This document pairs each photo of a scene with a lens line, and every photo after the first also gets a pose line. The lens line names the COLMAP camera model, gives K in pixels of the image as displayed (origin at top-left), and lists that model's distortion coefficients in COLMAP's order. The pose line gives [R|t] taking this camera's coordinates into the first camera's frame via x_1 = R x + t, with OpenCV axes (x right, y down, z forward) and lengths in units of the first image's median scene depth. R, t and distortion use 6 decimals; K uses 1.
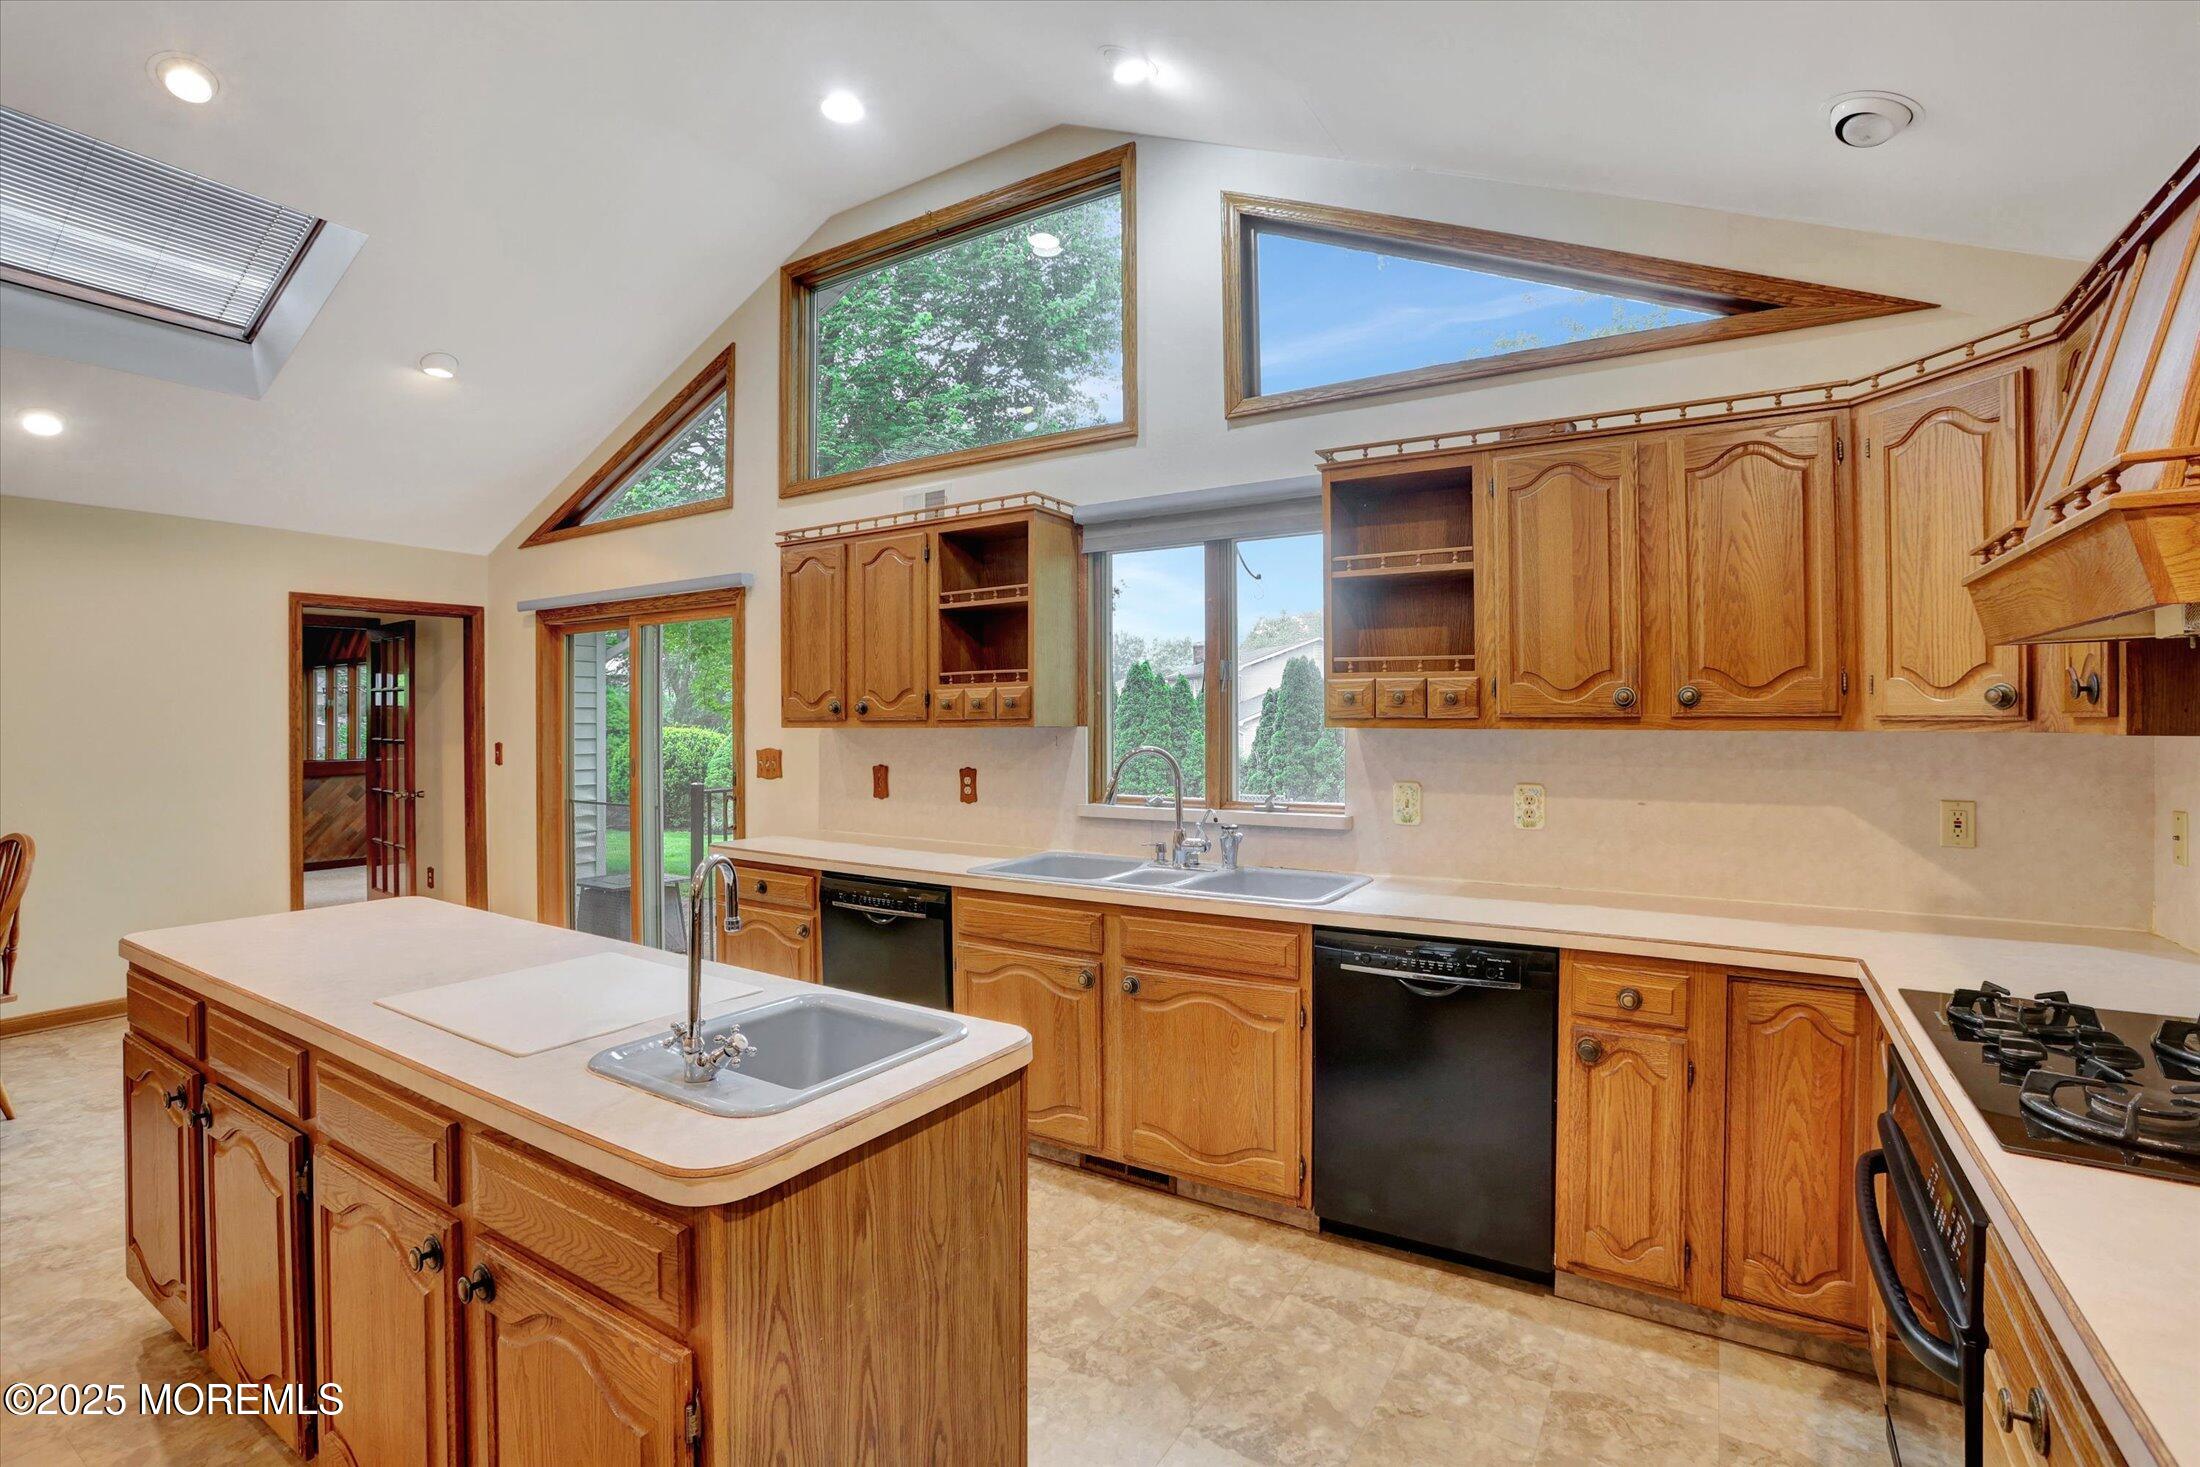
lens RADIAL K [[1028.4, 0, 1094.8], [0, 1028.4, 728.7], [0, 0, 1]] dist [-0.090319, 0.019895]
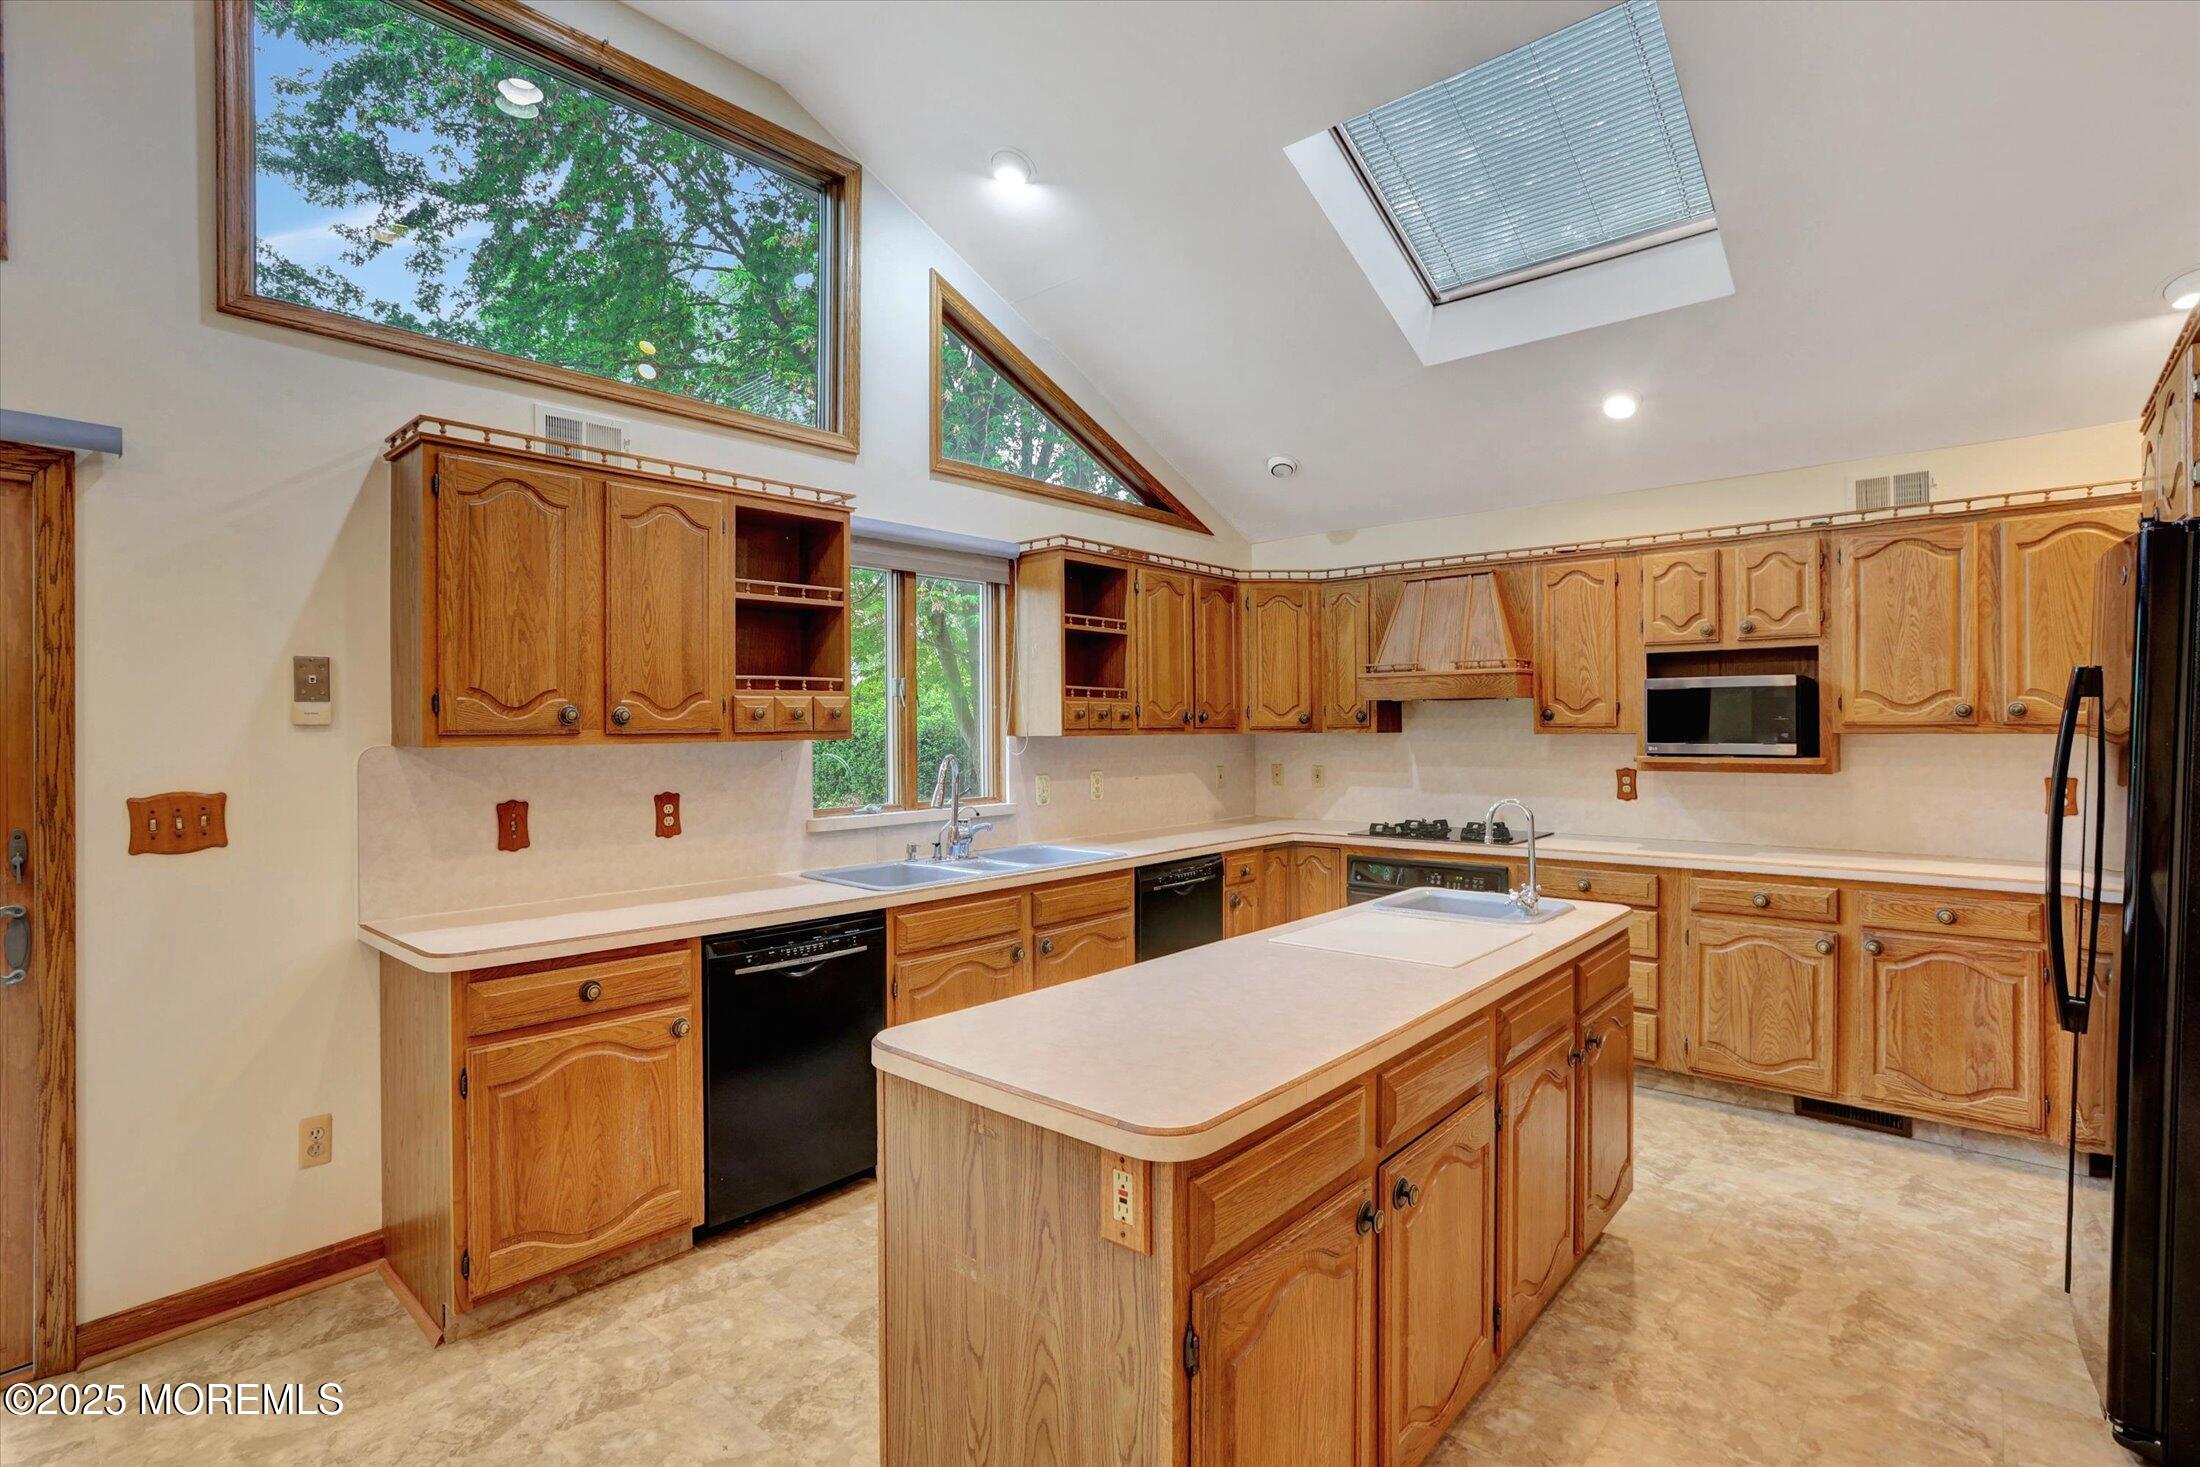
lens RADIAL K [[1028.8, 0, 1067.5], [0, 1028.8, 740.3], [0, 0, 1]] dist [-0.052532, 0.024984]
pose [[0.171580, -0.010294, 0.985116, -0.921082], [0.016149, 0.999840, 0.007635, -0.004118], [-0.985038, 0.014599, 0.171719, 0.601356]]
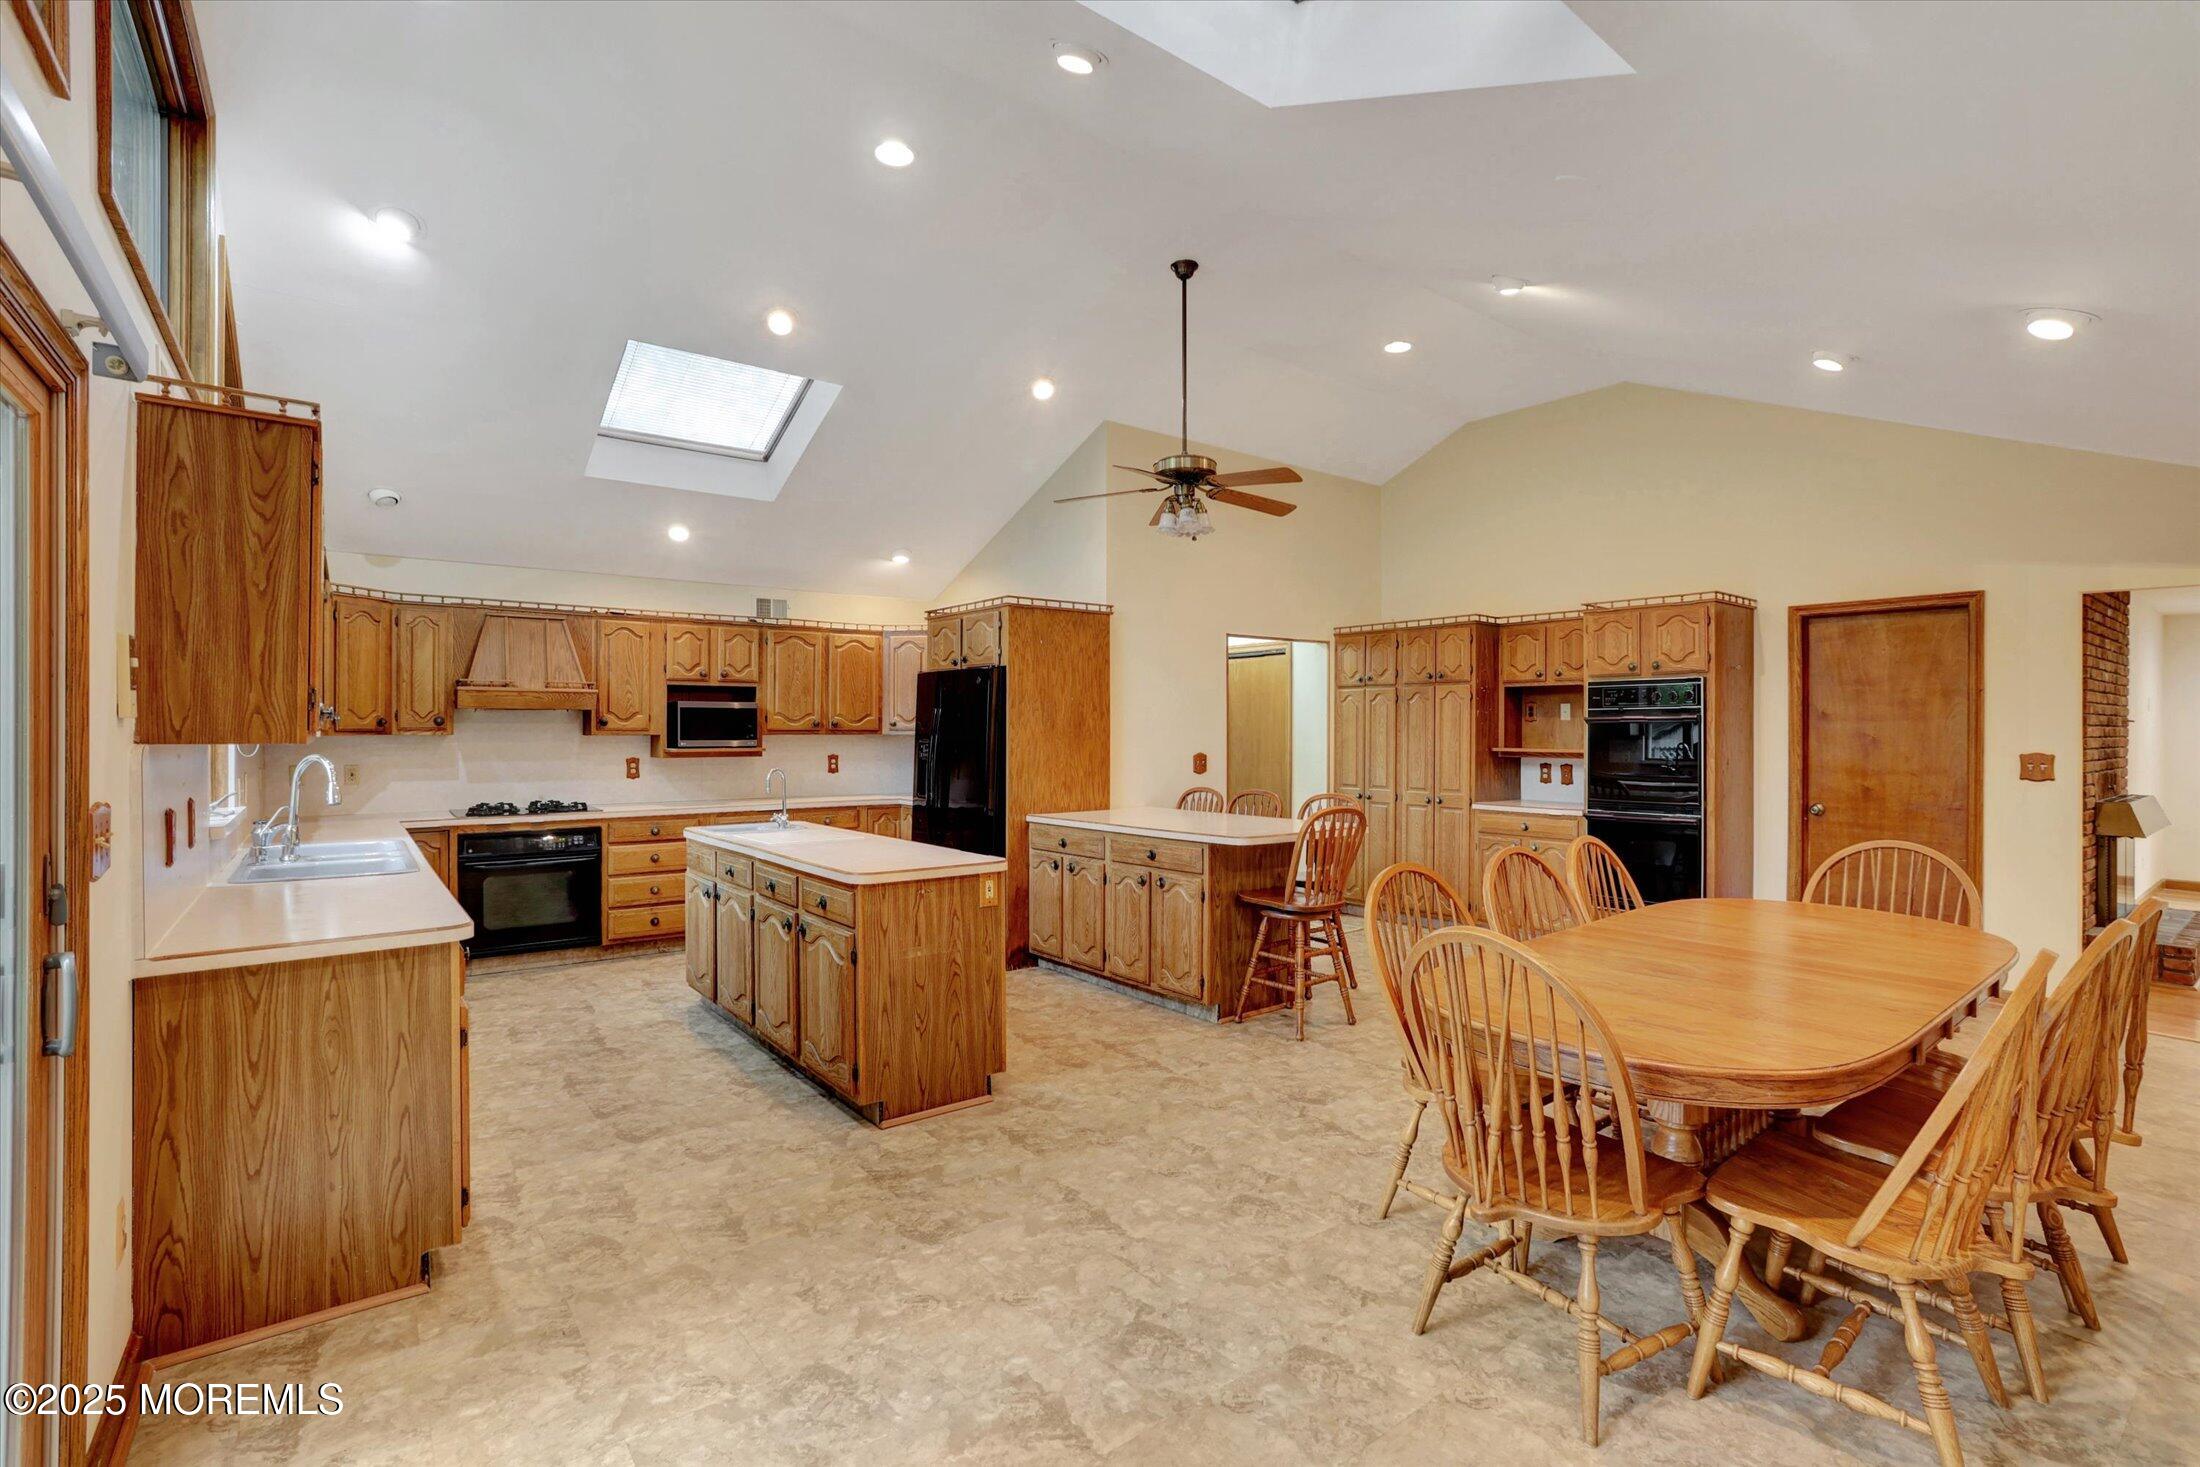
lens RADIAL K [[1028.4, 0, 1094.8], [0, 1028.4, 728.7], [0, 0, 1]] dist [-0.090319, 0.019895]
pose [[-0.939076, 0.001154, 0.343708, -1.039247], [0.004691, 0.999944, 0.009458, -0.017661], [-0.343678, 0.010494, -0.939029, 1.608724]]
